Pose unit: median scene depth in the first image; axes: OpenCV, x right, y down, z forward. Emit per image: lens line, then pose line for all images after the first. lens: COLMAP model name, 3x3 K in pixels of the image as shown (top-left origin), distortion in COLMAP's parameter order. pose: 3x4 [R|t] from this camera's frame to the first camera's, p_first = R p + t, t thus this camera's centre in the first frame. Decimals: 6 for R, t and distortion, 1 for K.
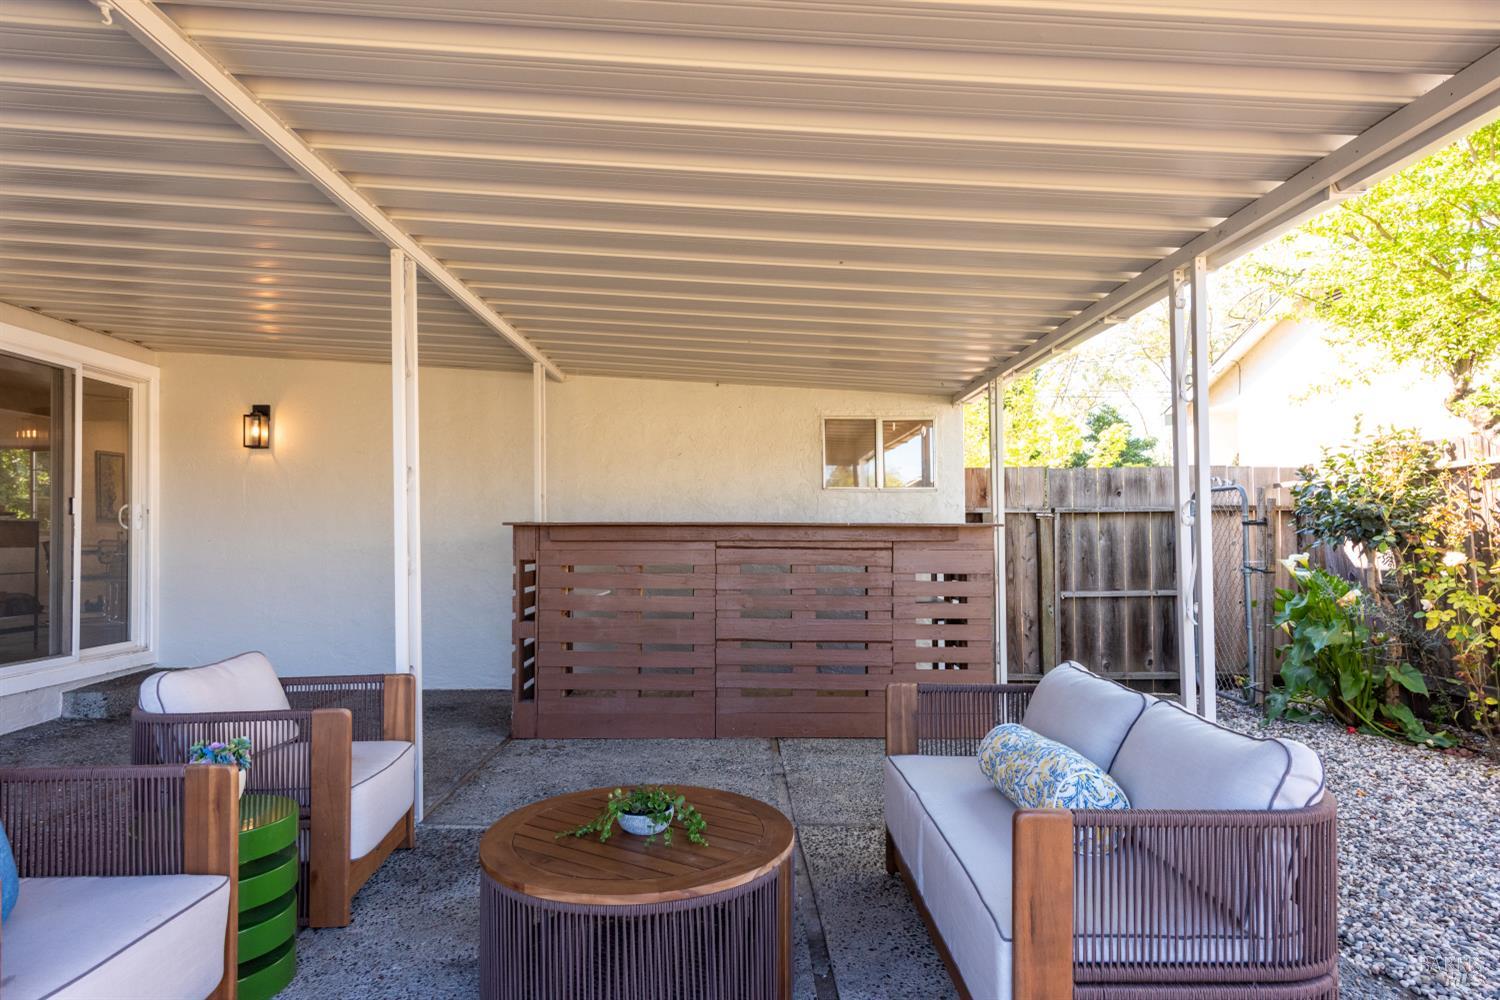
lens RADIAL K [[883.3, 0, 750.0], [0, 883.3, 500.0], [0, 0, 1]] dist [0.027841, -0.021235]
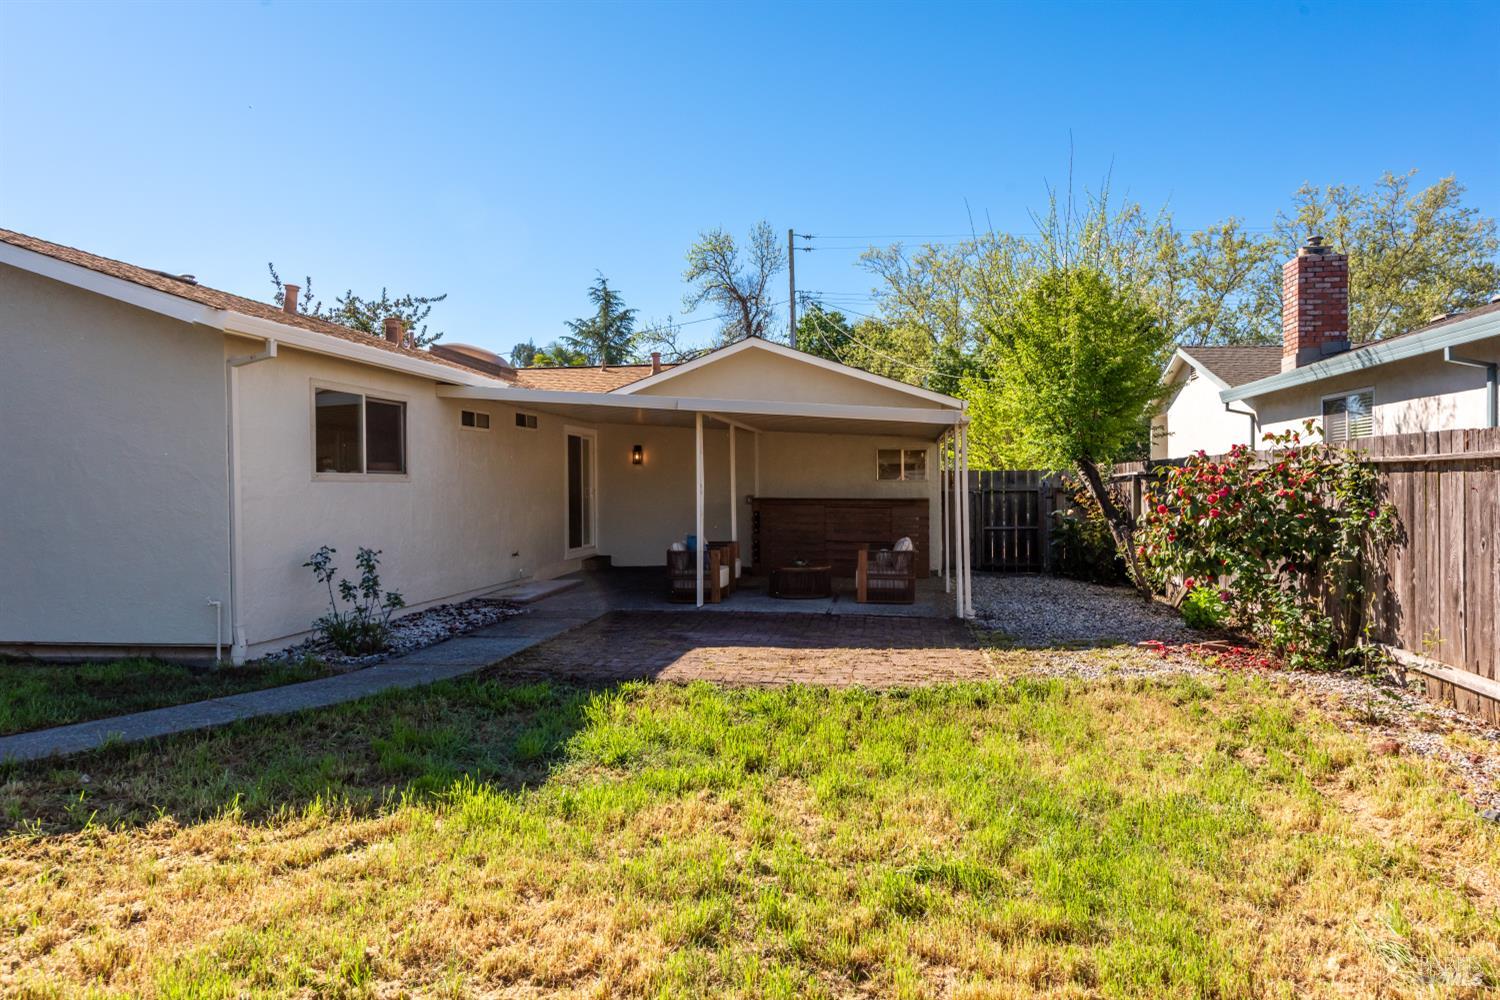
lens RADIAL K [[998.8, 0, 817.2], [0, 998.8, 493.8], [0, 0, 1]] dist [0.022243, -0.000747]
pose [[0.993467, 0.000858, -0.114118, 0.287276], [0.004432, 0.998928, 0.046089, -0.127839], [0.114035, -0.046294, 0.992398, -2.042486]]
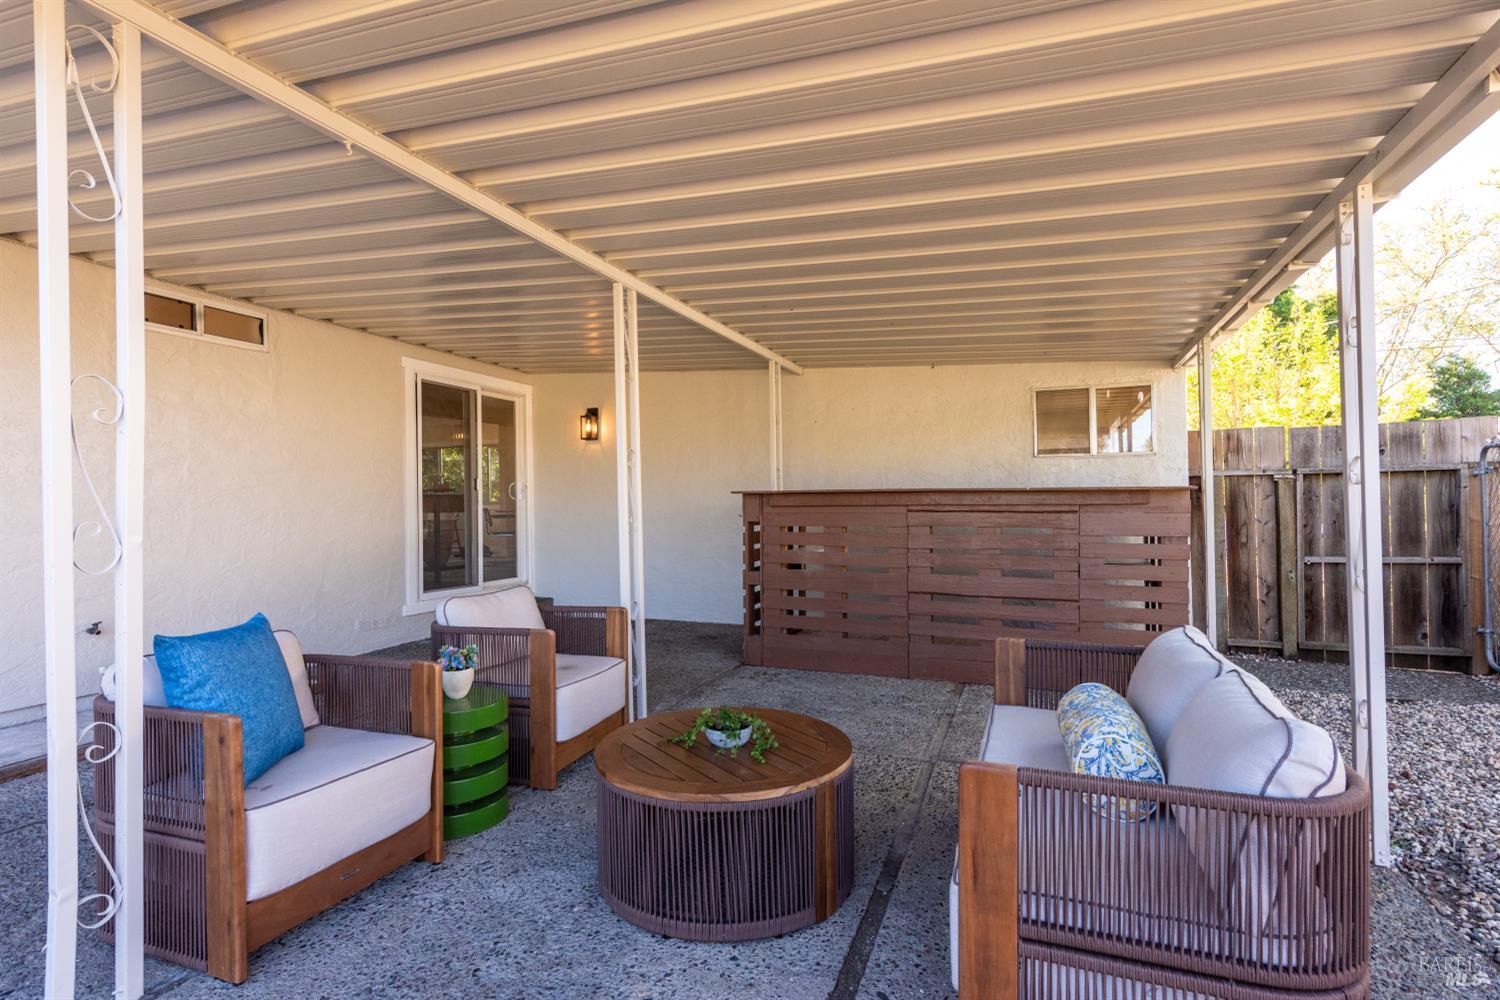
lens RADIAL K [[745.6, 0, 750.7], [0, 745.6, 487.0], [0, 0, 1]] dist [0.025134, -0.015335]
pose [[0.925062, -0.015622, -0.379495, 0.141773], [0.022835, 0.999634, 0.014513, 0.004270], [0.379129, -0.022091, 0.925080, 0.036841]]
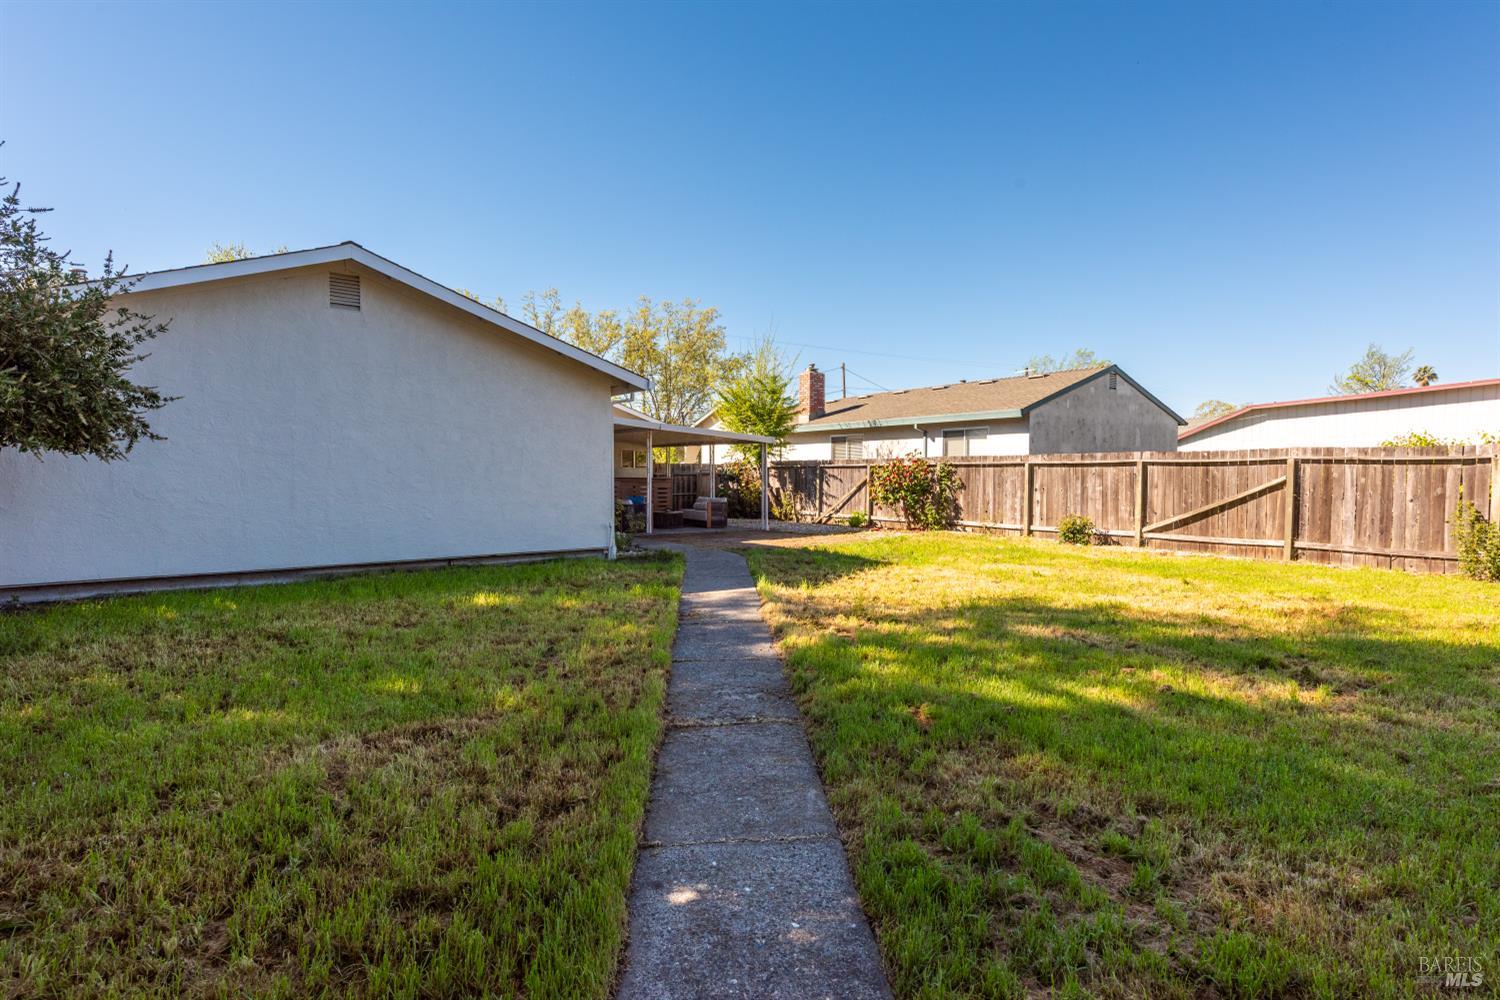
lens RADIAL K [[745.6, 0, 750.7], [0, 745.6, 487.0], [0, 0, 1]] dist [0.025134, -0.015335]
pose [[0.814937, -0.008378, 0.579489, -1.887338], [-0.024136, 0.998537, 0.048379, -0.144104], [-0.579047, -0.053413, 0.813543, -2.819836]]
